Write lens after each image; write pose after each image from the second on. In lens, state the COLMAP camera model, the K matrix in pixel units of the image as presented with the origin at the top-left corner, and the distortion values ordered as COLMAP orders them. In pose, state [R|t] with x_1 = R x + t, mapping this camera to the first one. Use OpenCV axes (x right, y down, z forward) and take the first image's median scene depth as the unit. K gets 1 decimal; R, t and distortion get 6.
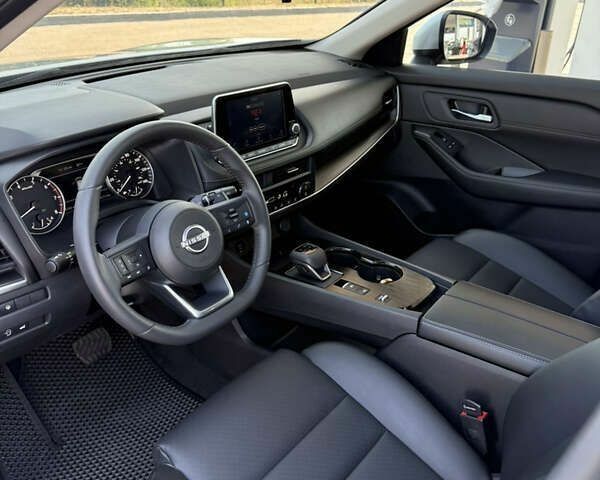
lens RADIAL K [[577.5, 0, 300.0], [0, 577.5, 240.0], [0, 0, 1]] dist [0.176719, -0.384093]
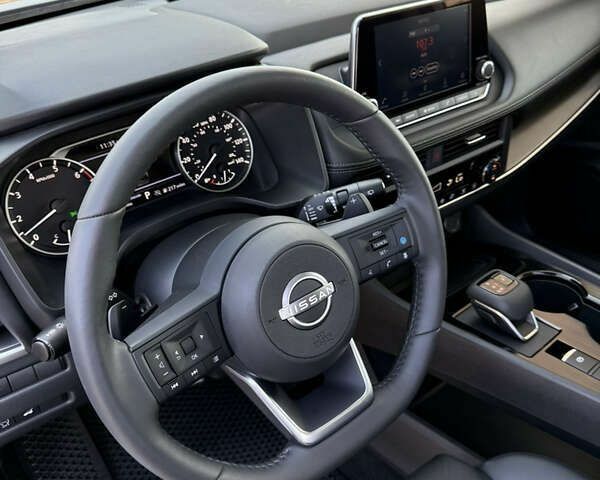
lens RADIAL K [[577.5, 0, 300.0], [0, 577.5, 240.0], [0, 0, 1]] dist [0.176719, -0.384093]
pose [[0.975401, 0.063370, -0.211131, -0.063023], [-0.038754, 0.992167, 0.118758, -0.092363], [0.217003, -0.107655, 0.970217, 0.394853]]
